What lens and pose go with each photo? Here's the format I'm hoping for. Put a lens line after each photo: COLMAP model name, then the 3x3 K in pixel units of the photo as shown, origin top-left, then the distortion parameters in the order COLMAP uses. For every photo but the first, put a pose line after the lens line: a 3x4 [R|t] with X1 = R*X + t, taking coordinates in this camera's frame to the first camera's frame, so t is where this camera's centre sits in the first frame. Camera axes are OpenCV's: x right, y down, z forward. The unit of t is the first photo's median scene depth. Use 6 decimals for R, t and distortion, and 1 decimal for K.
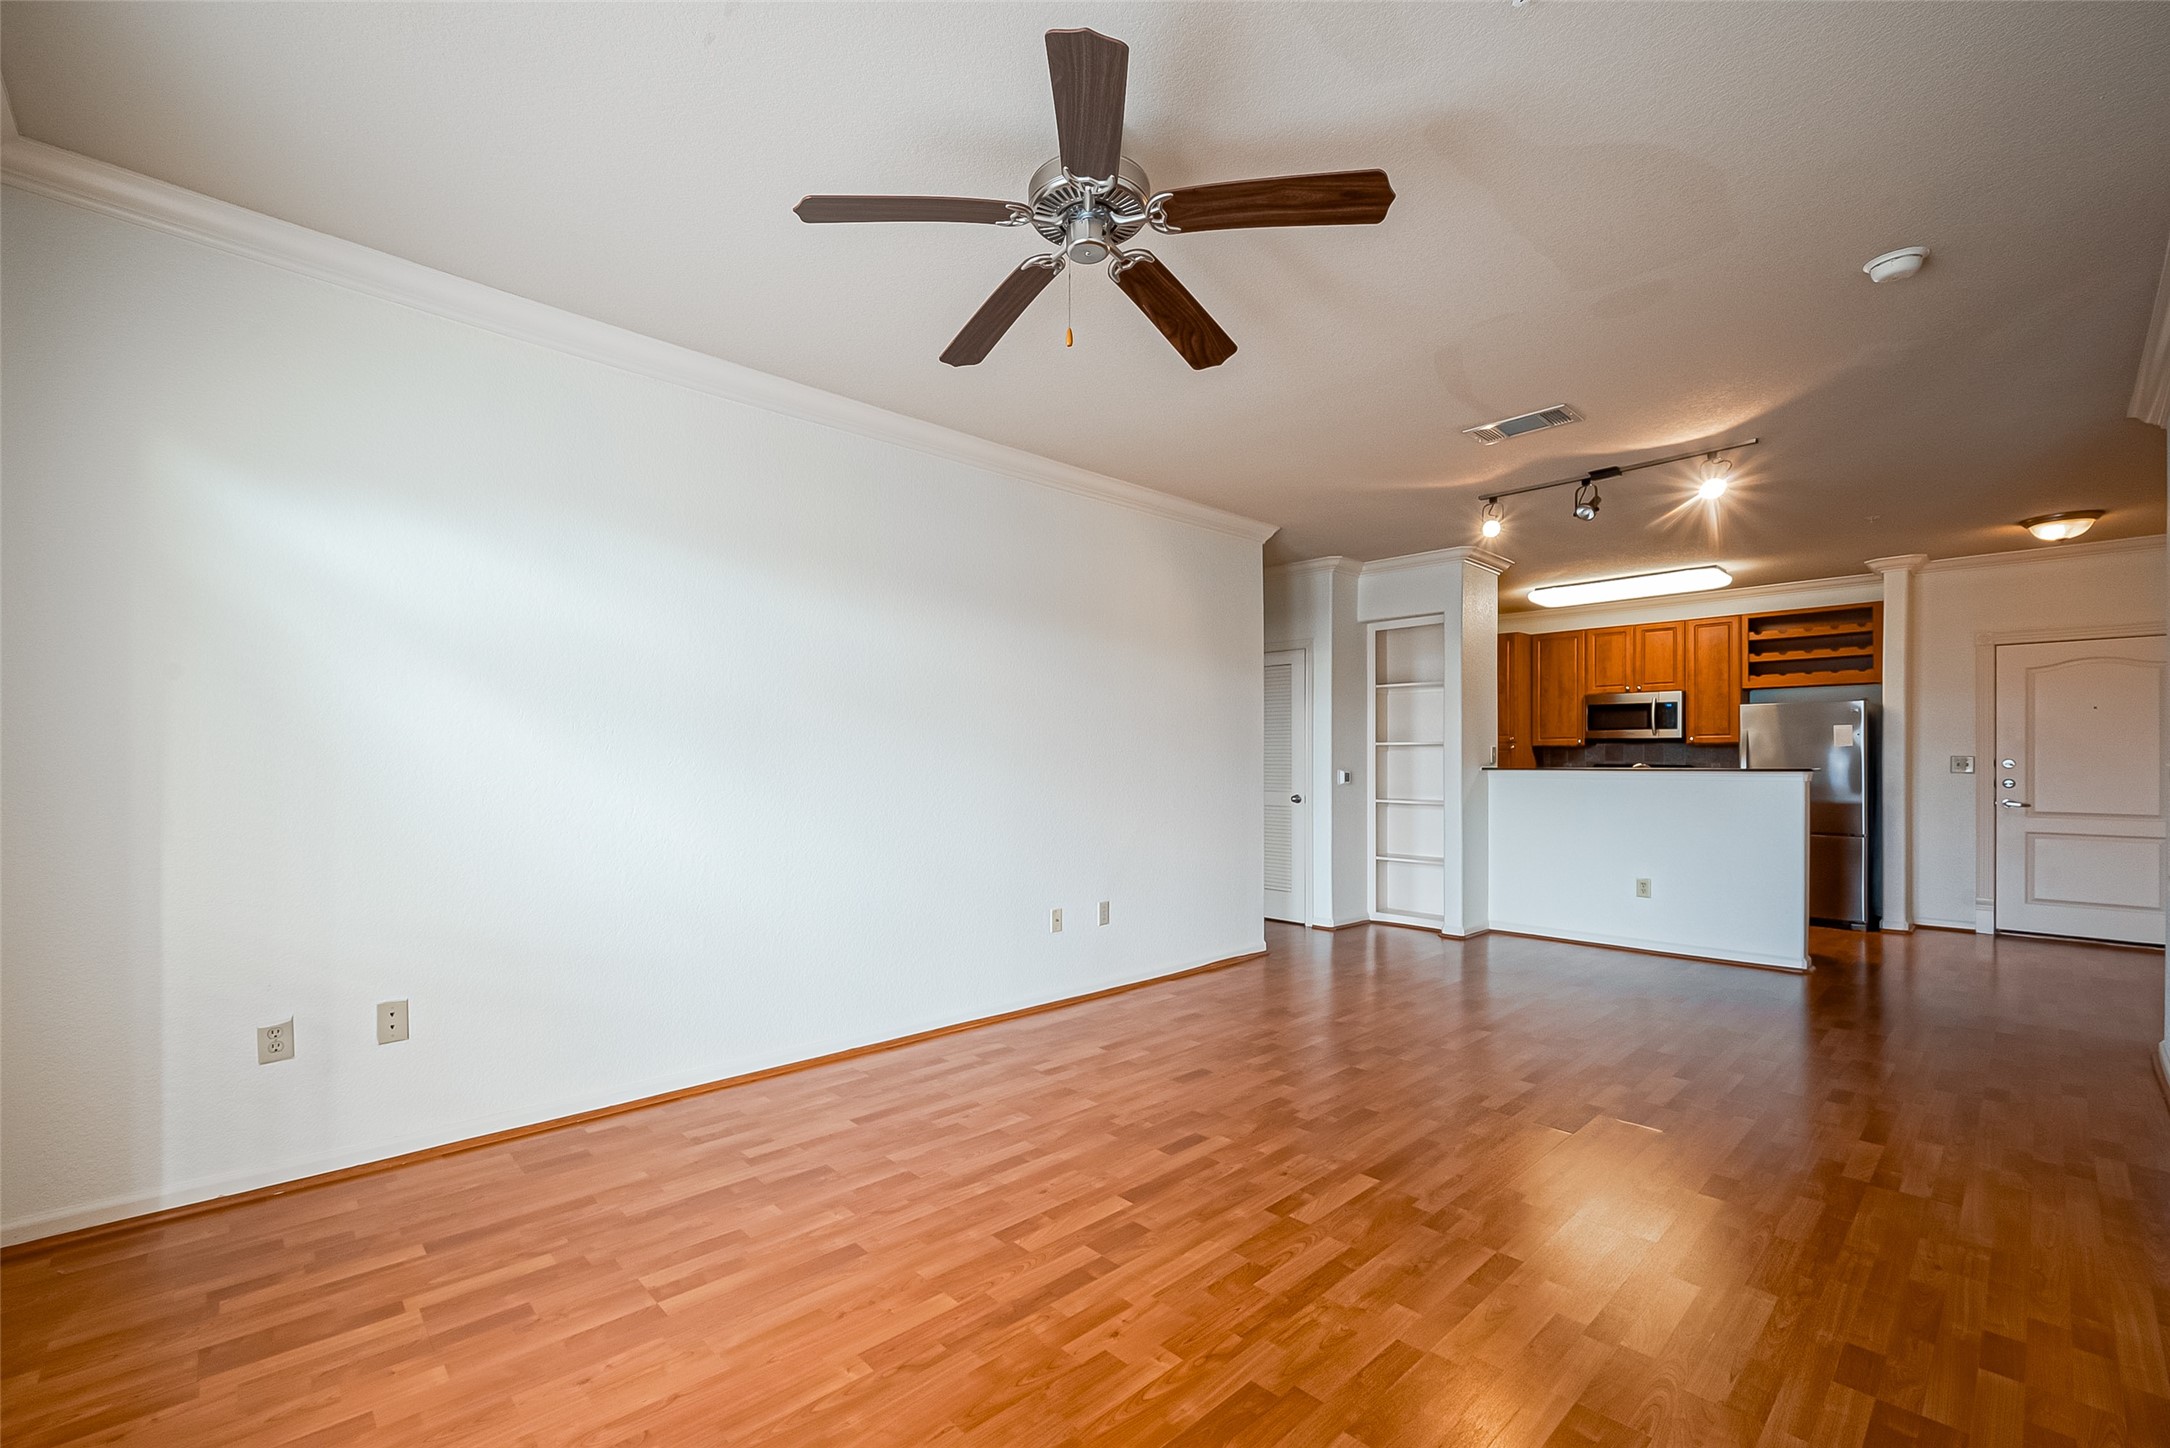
lens RADIAL K [[881.1, 0, 992.2], [0, 881.1, 767.3], [0, 0, 1]] dist [-0.006139, -0.000926]
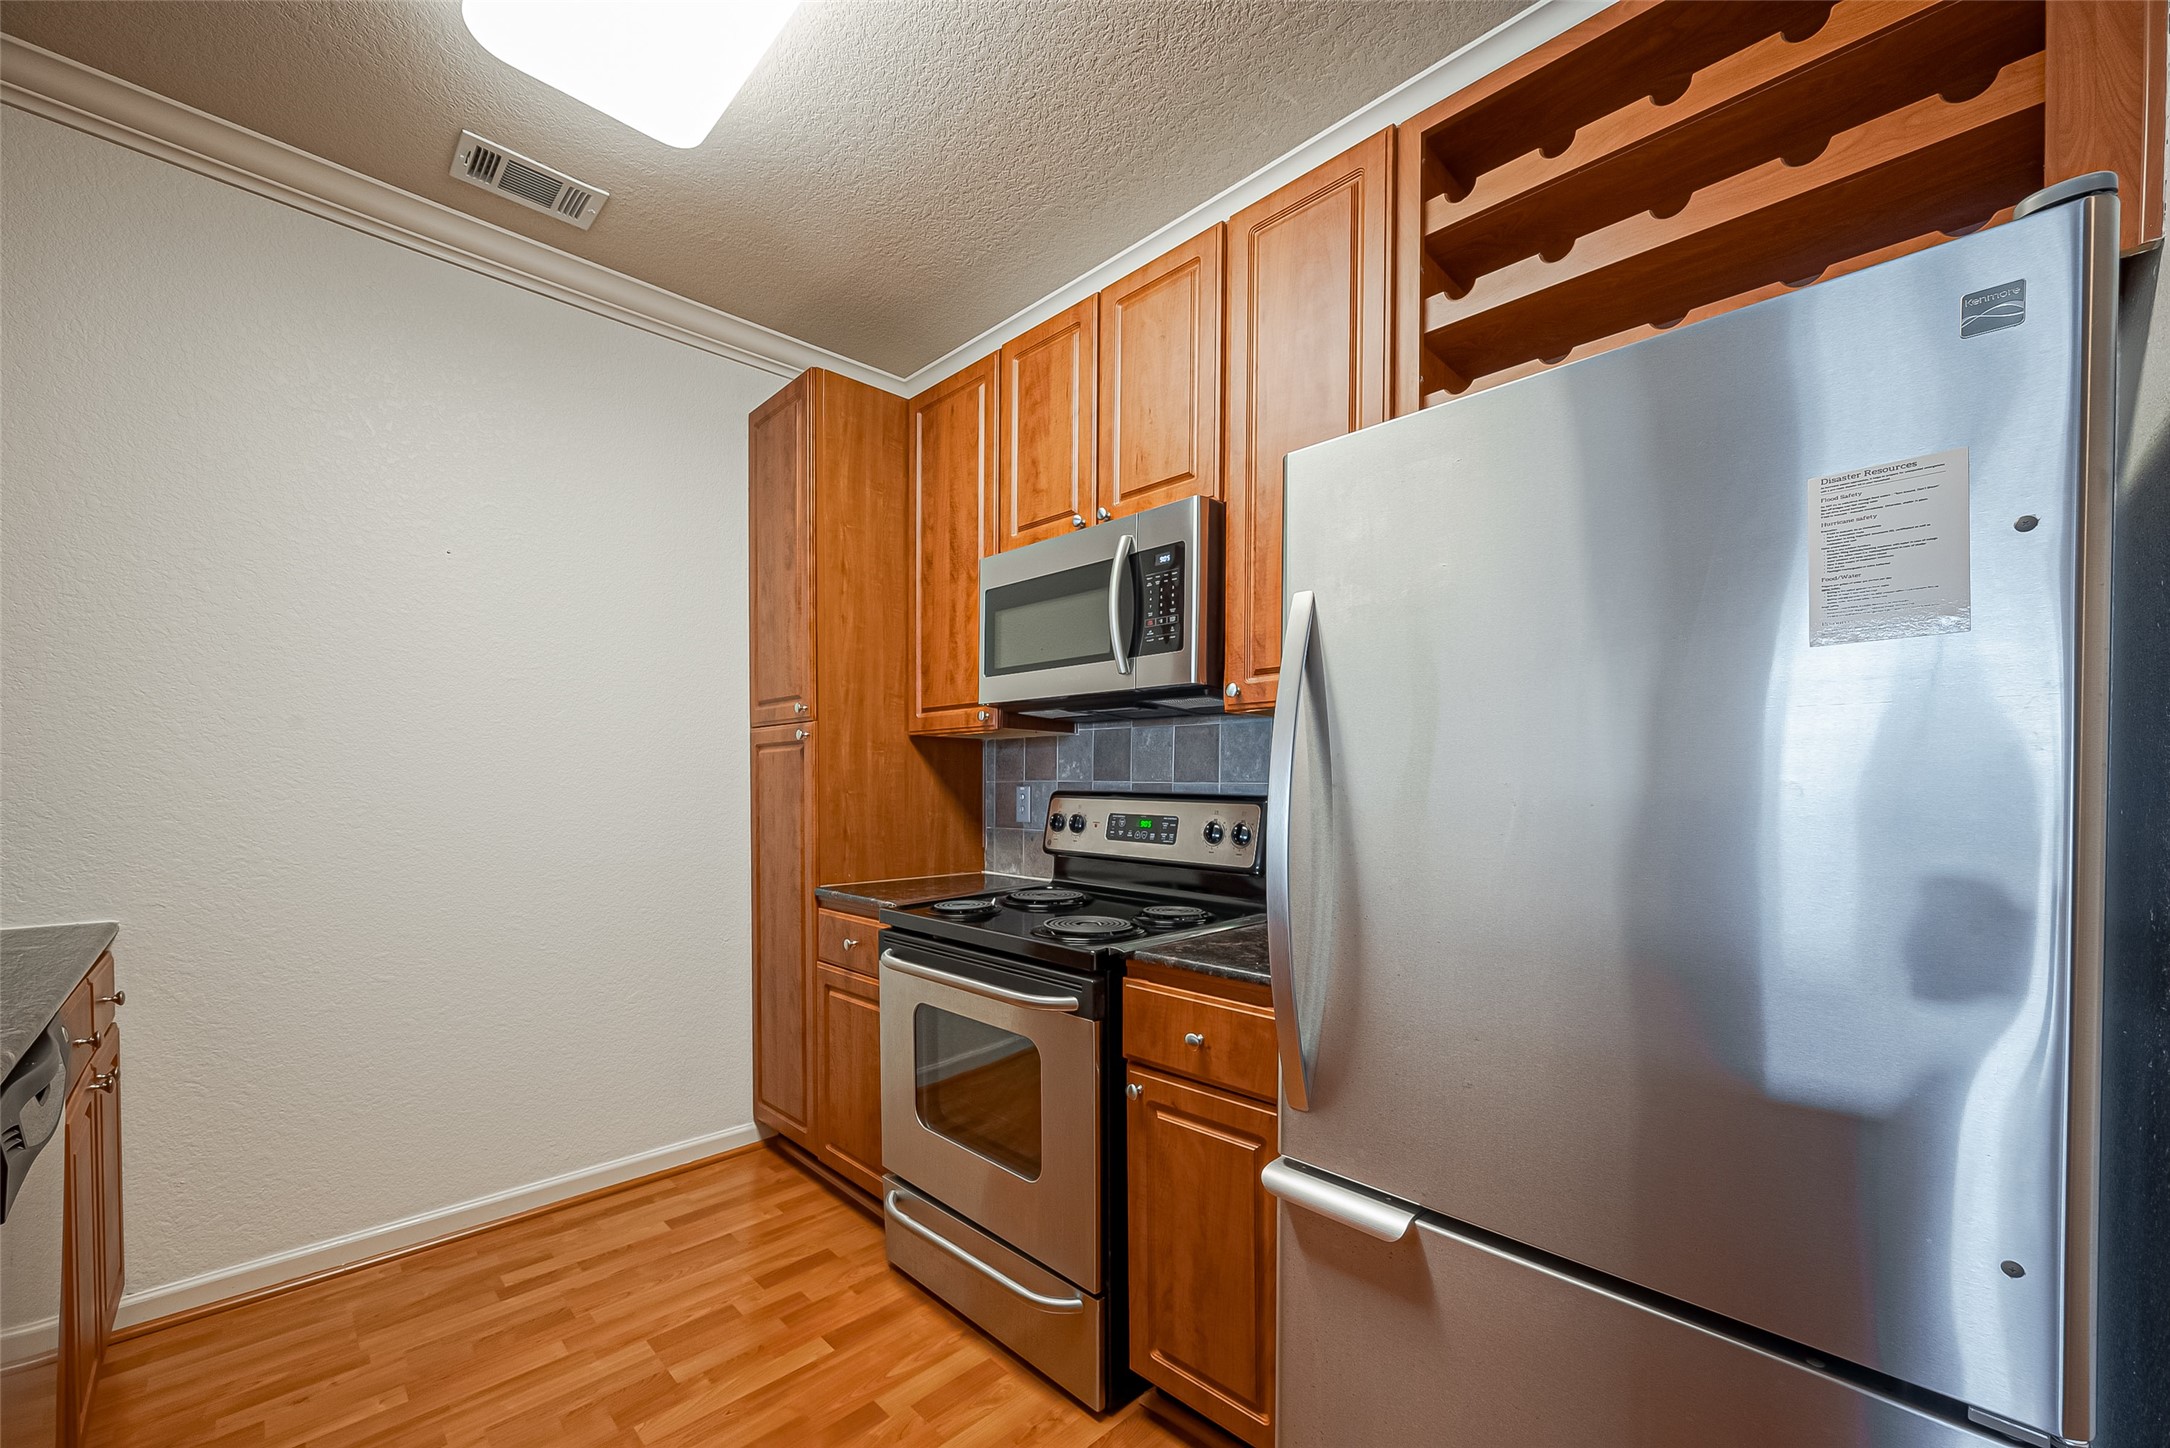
lens RADIAL K [[854.0, 0, 1071.4], [0, 854.0, 795.4], [0, 0, 1]] dist [-0.002890, 0.000426]
pose [[0.997690, 0.002658, 0.067874, 0.837488], [-0.002525, 0.999995, -0.002049, -0.002888], [-0.067879, 0.001873, 0.997692, 0.872747]]
